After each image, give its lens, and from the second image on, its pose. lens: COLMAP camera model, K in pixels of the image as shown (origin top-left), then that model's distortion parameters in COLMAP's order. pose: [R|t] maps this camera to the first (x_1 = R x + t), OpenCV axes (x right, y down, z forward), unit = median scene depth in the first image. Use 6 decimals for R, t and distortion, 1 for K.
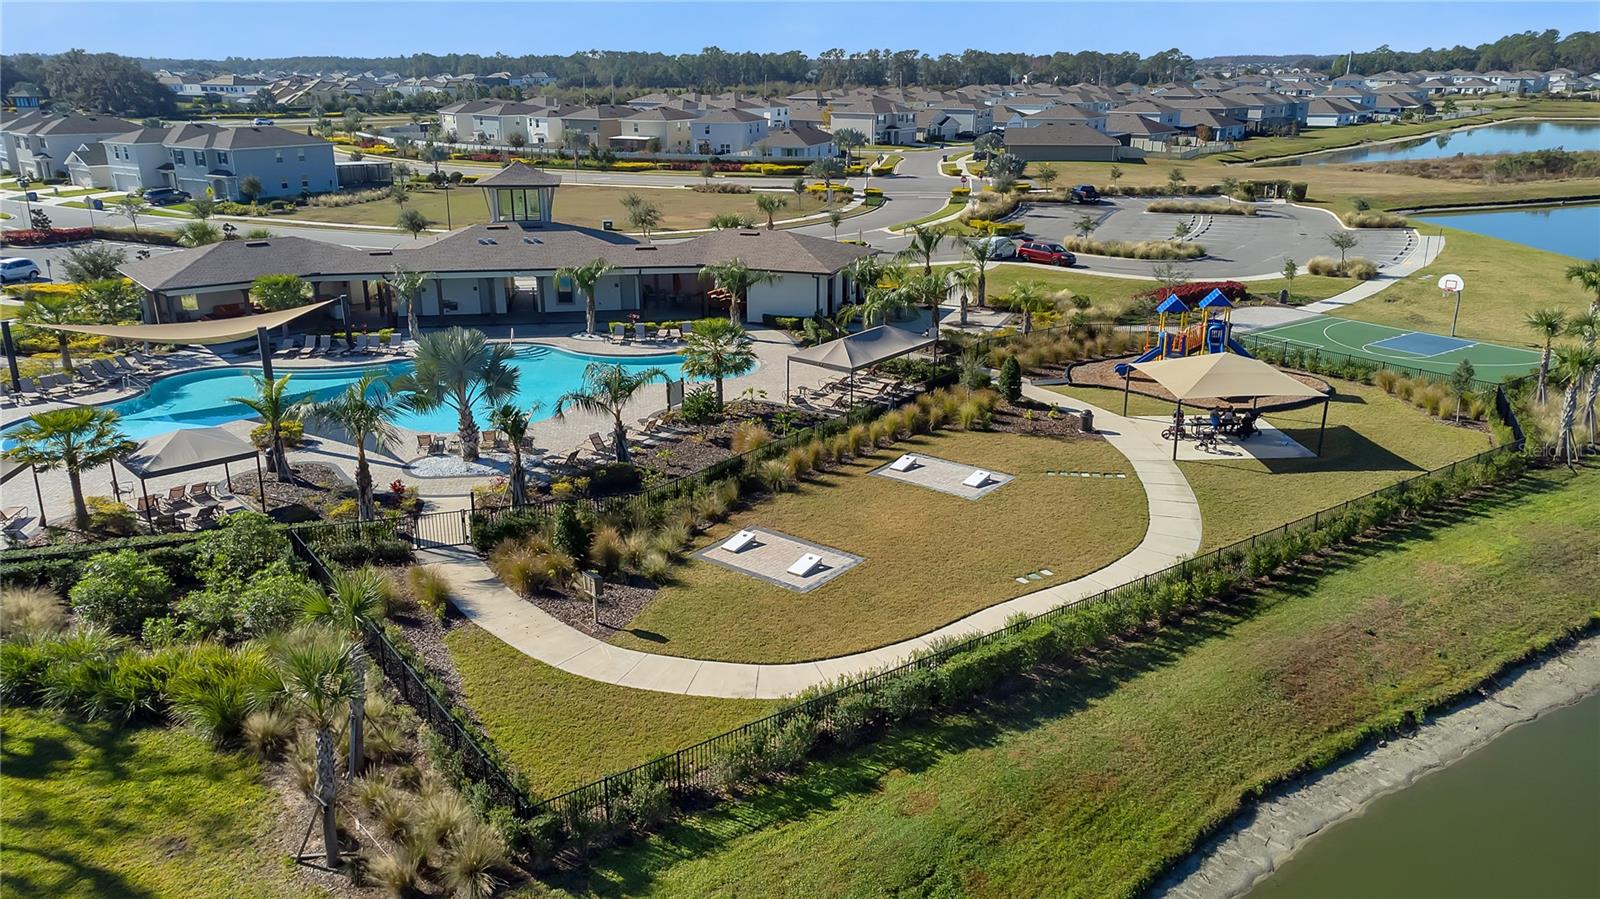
lens RADIAL K [[1180.4, 0, 791.2], [0, 1180.4, 452.3], [0, 0, 1]] dist [0.027019, 0.039940]
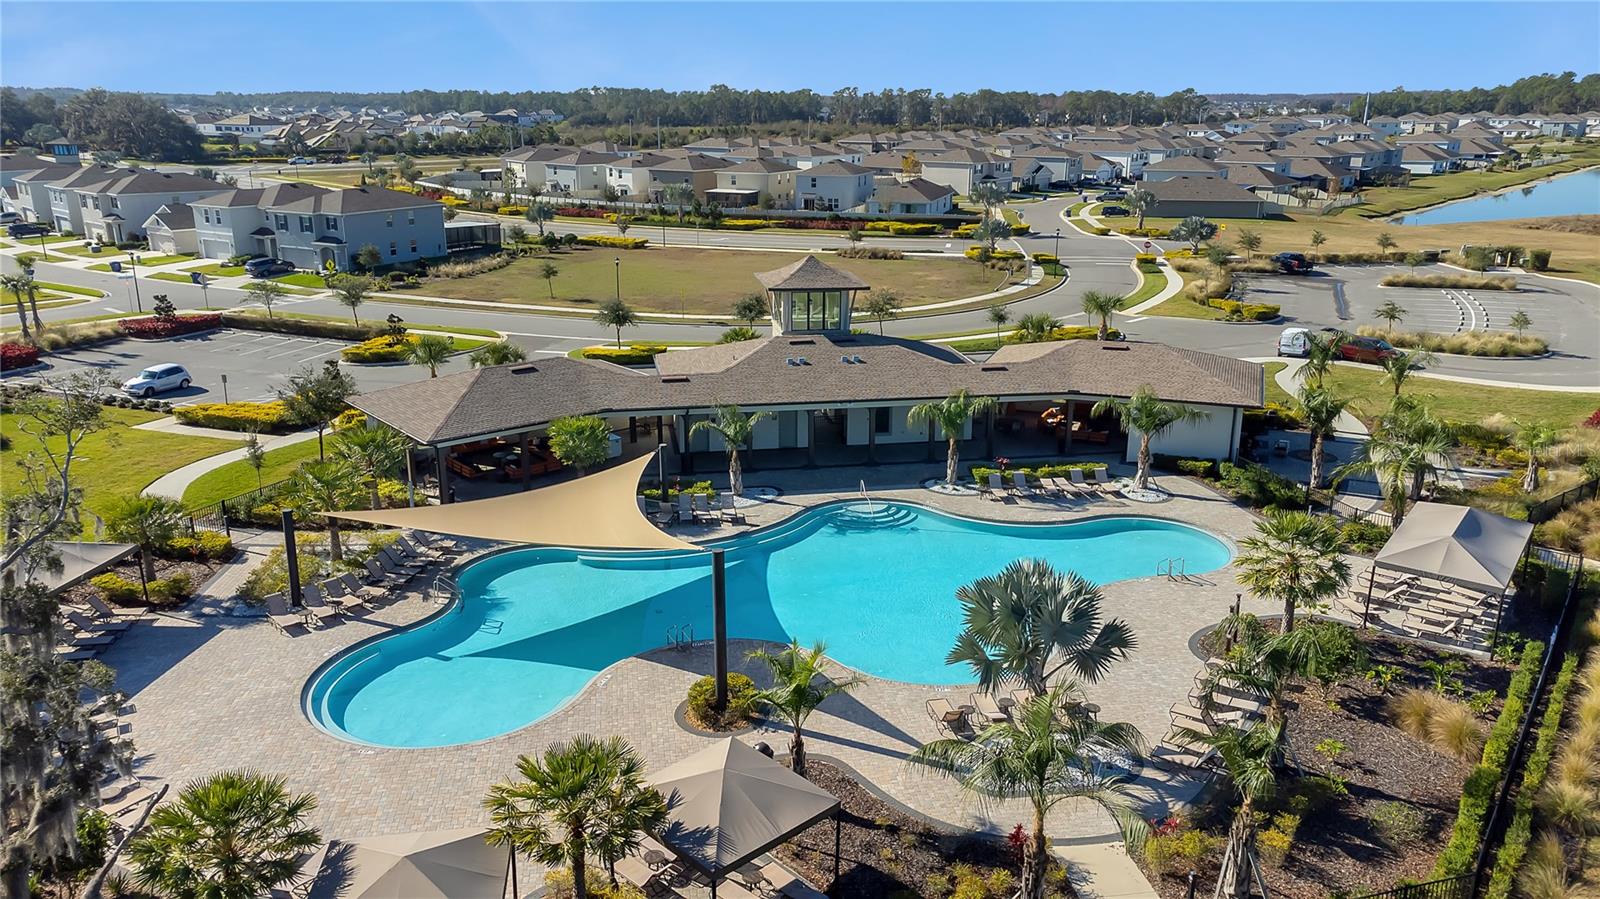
lens RADIAL K [[1180.4, 0, 791.2], [0, 1180.4, 452.3], [0, 0, 1]] dist [0.027019, 0.039940]
pose [[0.999869, -0.001169, 0.016142, -0.108542], [0.001600, 0.999642, -0.026726, -0.037770], [-0.016105, 0.026748, 0.999512, 0.081205]]
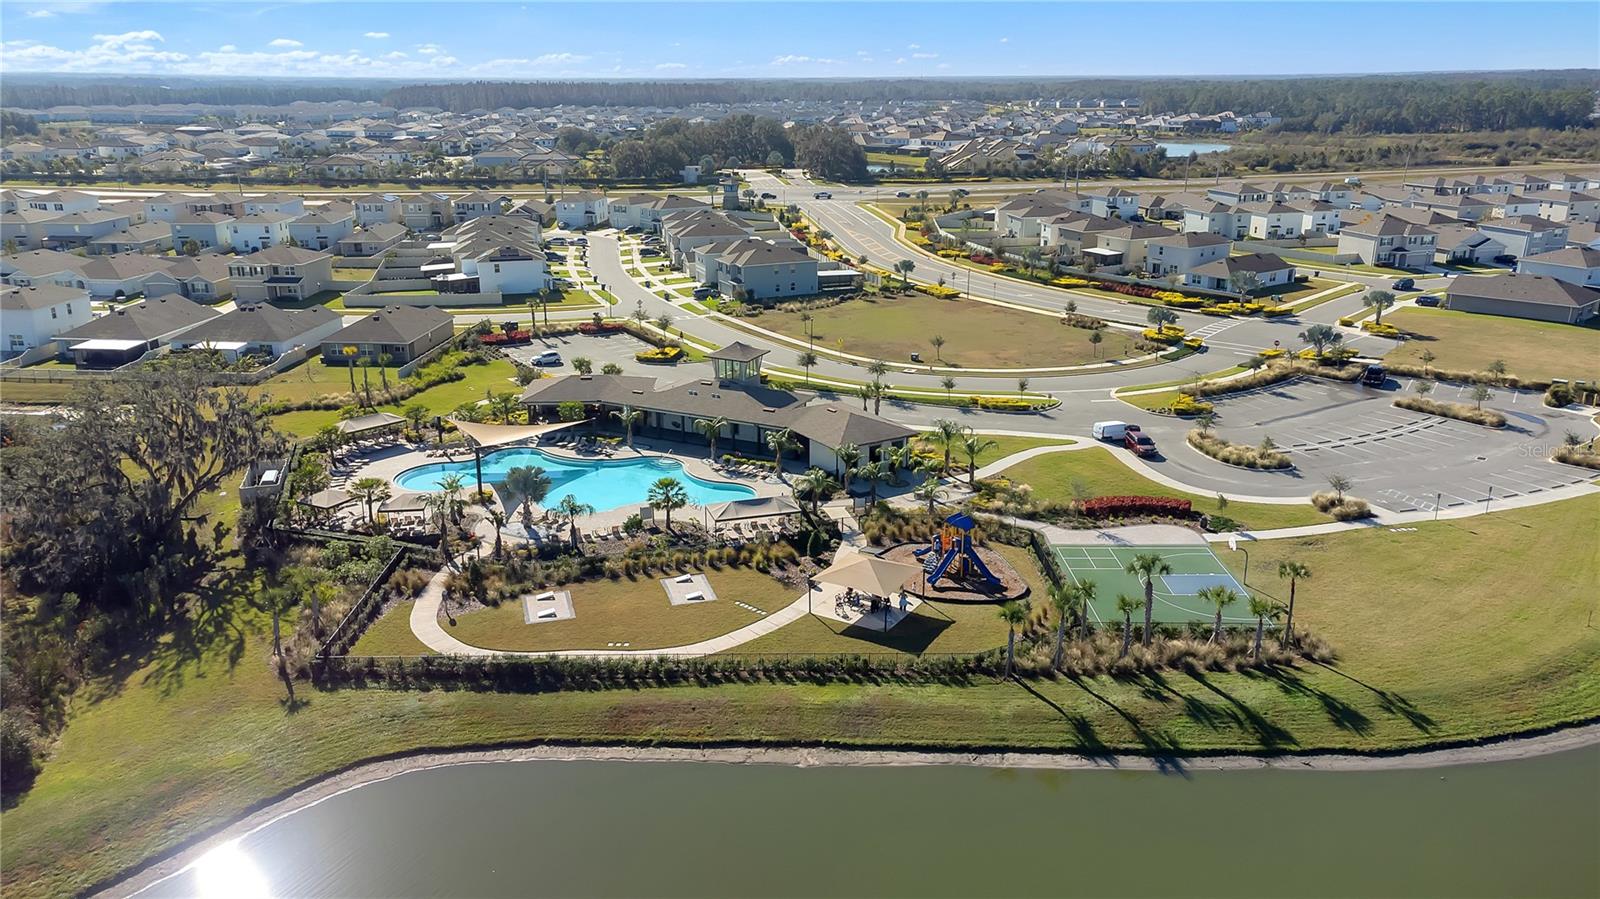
lens RADIAL K [[1180.4, 0, 791.2], [0, 1180.4, 452.3], [0, 0, 1]] dist [0.027019, 0.039940]
pose [[0.810348, 0.177253, -0.558496, 0.321353], [-0.180644, 0.982295, 0.049651, -0.080368], [0.557408, 0.060654, 0.828020, -0.123453]]
